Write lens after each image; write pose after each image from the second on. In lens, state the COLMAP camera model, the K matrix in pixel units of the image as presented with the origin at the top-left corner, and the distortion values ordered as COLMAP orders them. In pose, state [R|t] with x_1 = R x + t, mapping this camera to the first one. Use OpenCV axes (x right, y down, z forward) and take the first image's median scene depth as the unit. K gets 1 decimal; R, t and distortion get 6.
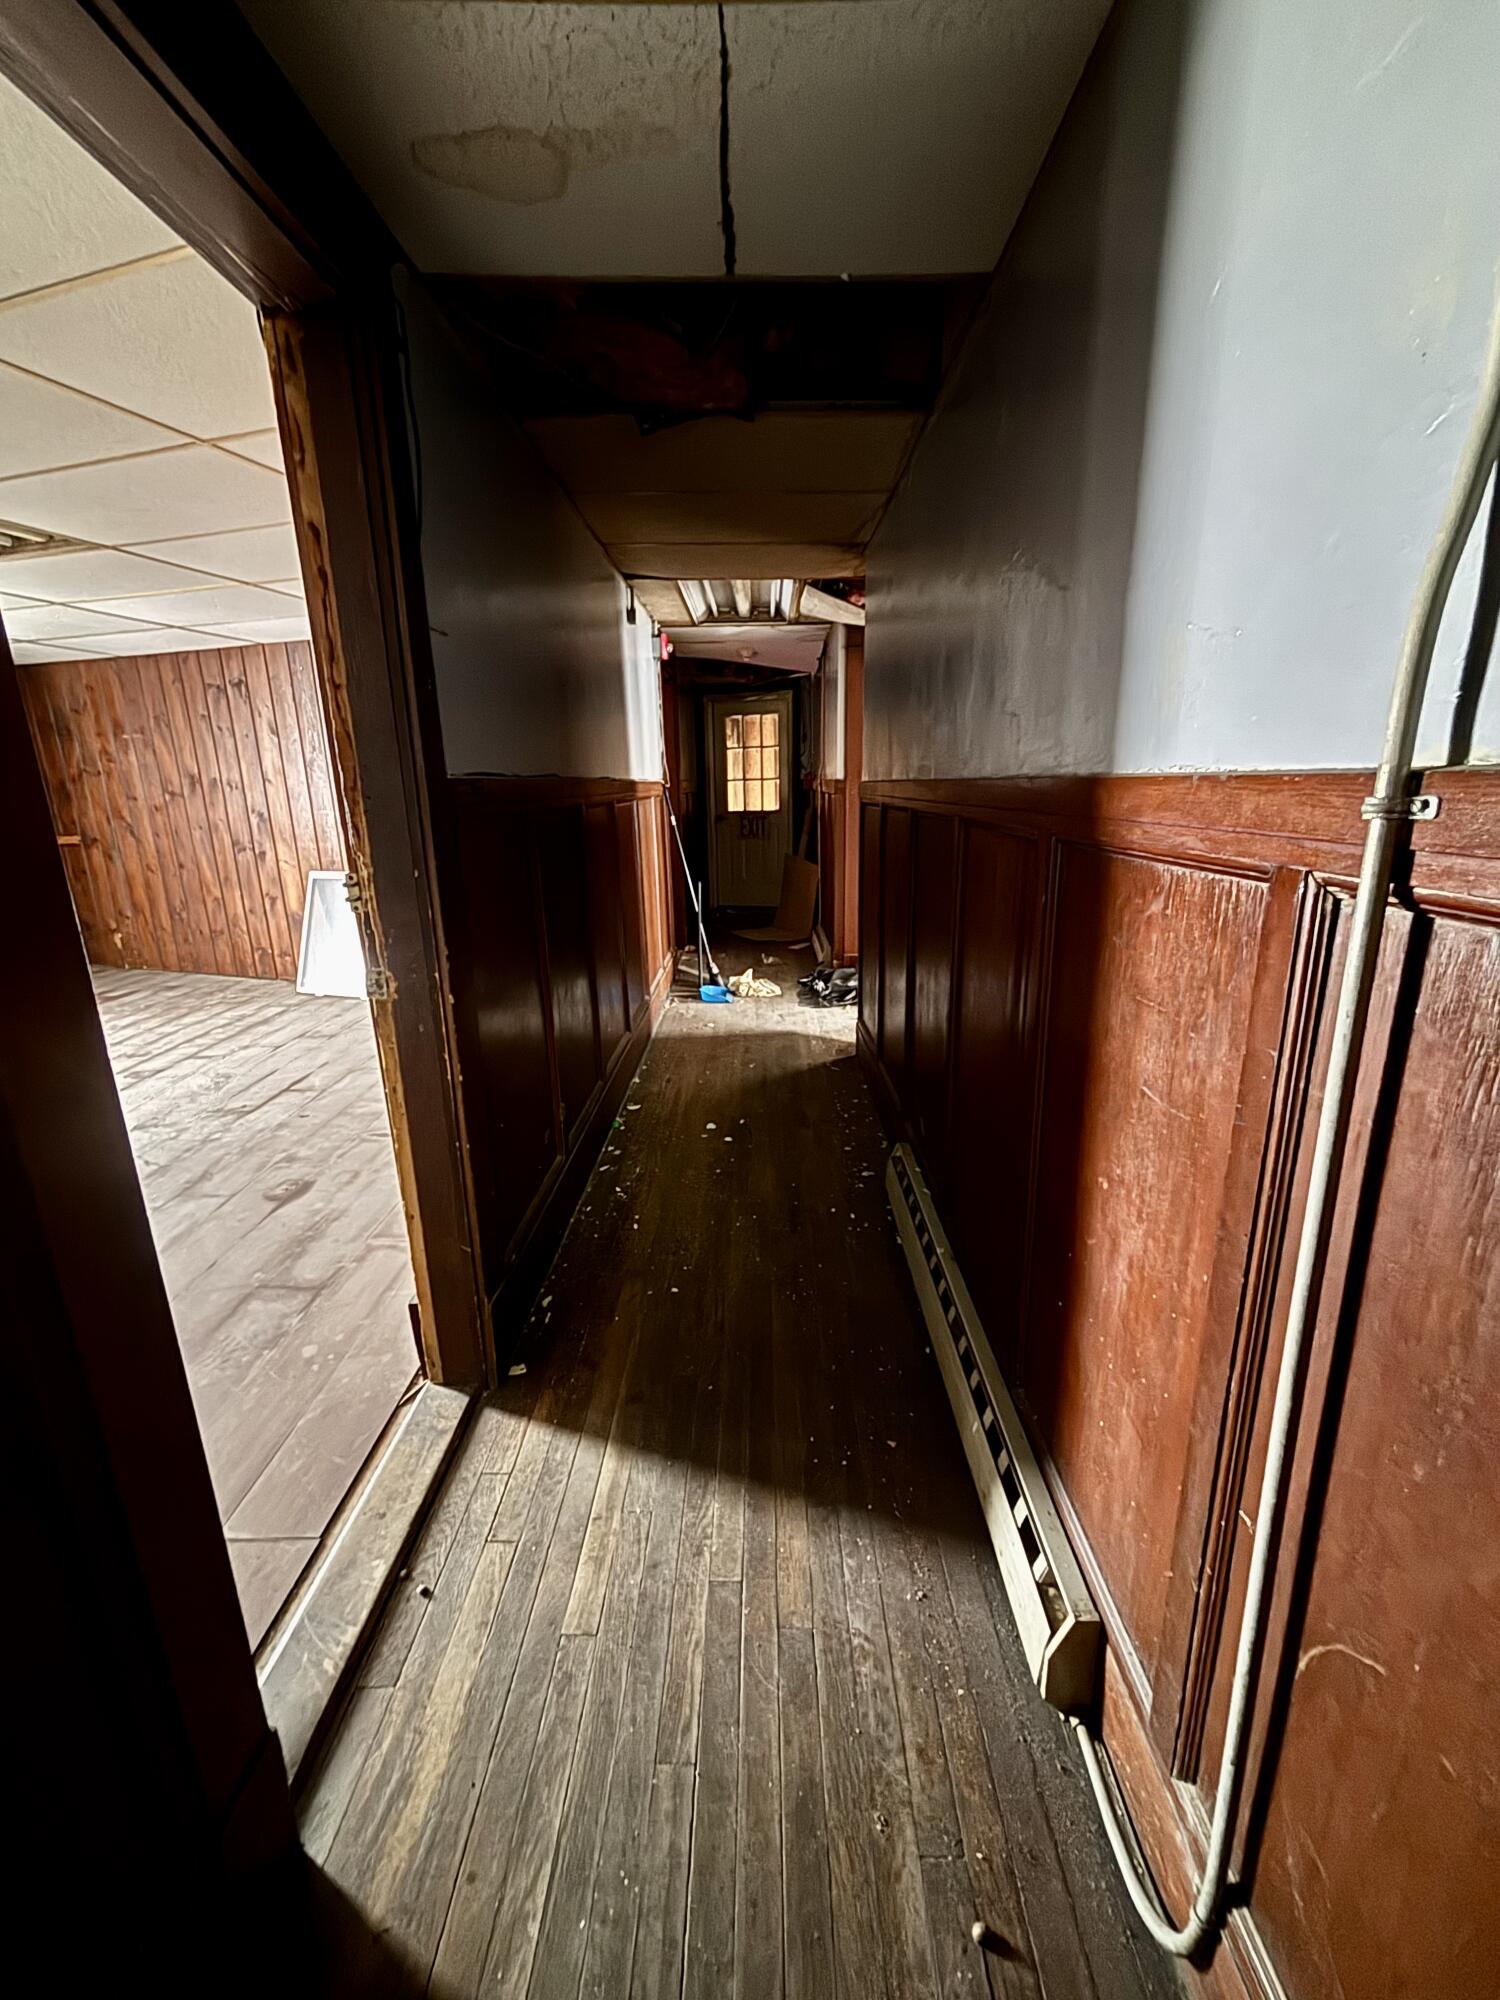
lens RADIAL K [[813.4, 0, 741.8], [0, 813.4, 1003.5], [0, 0, 1]] dist [-0.001470, 0.000187]
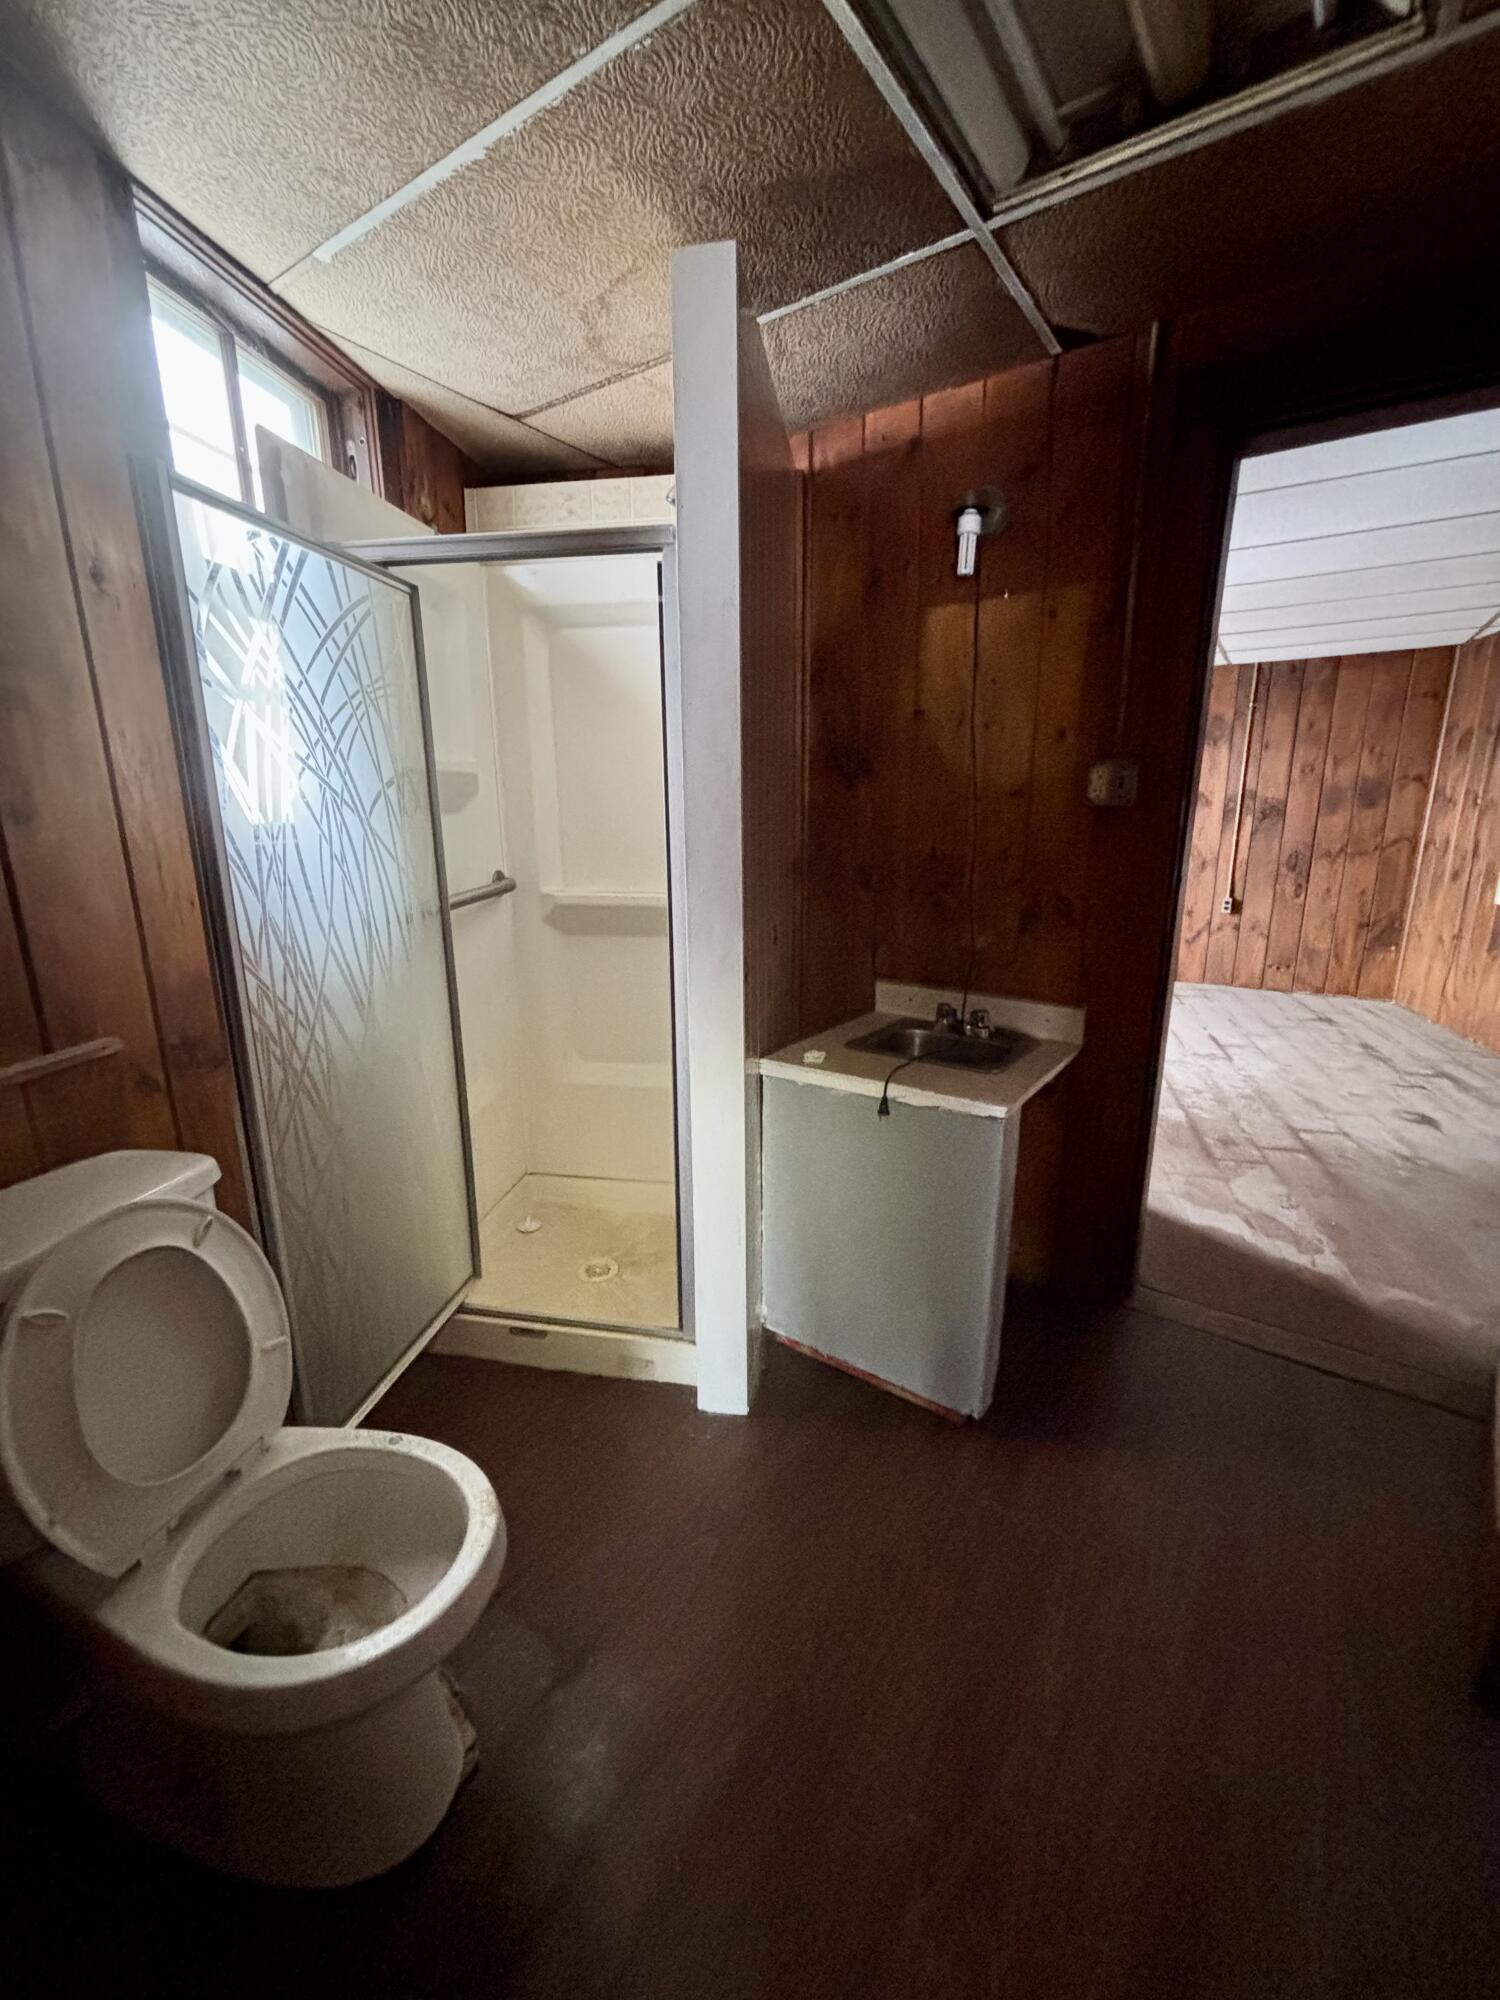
lens RADIAL K [[813.4, 0, 741.8], [0, 813.4, 1003.5], [0, 0, 1]] dist [-0.001470, 0.000187]
pose [[0.965134, 0.072524, -0.251510, -0.663760], [-0.076938, 0.997006, -0.007748, 0.076049], [0.250195, 0.026829, 0.967824, -0.250845]]
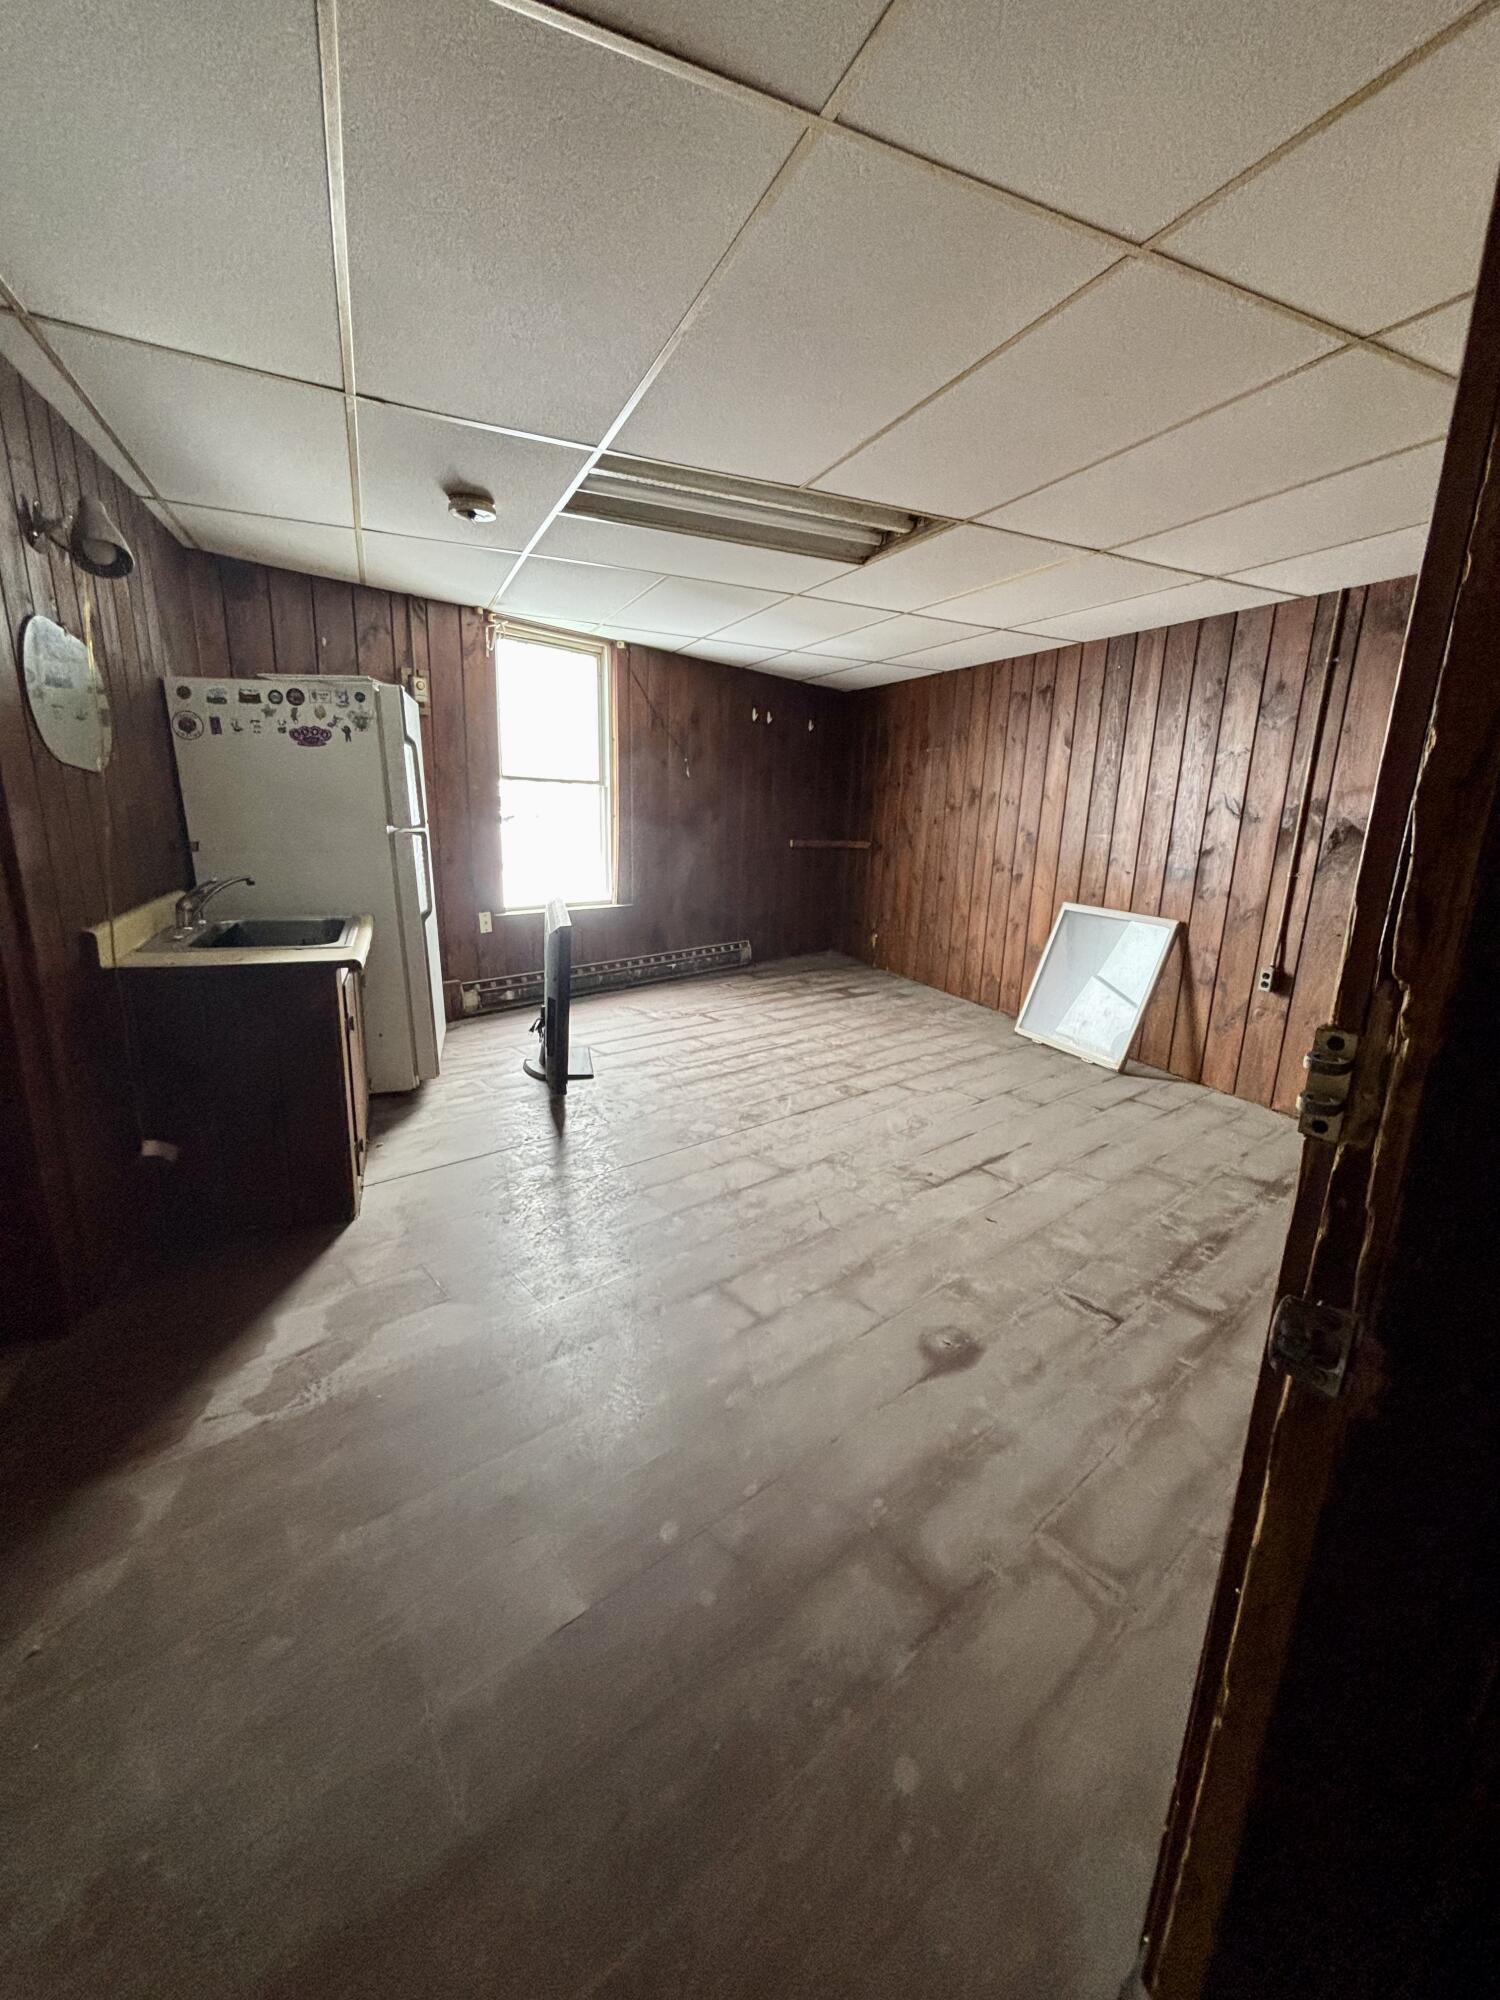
lens RADIAL K [[801.5, 0, 750.0], [0, 801.5, 1000.0], [0, 0, 1]] dist [0.023545, 0.000207]
pose [[0.669167, 0.215823, -0.711080, -0.122727], [-0.238173, 0.968706, 0.069881, -0.041387], [0.703910, 0.122597, 0.699629, 0.176467]]
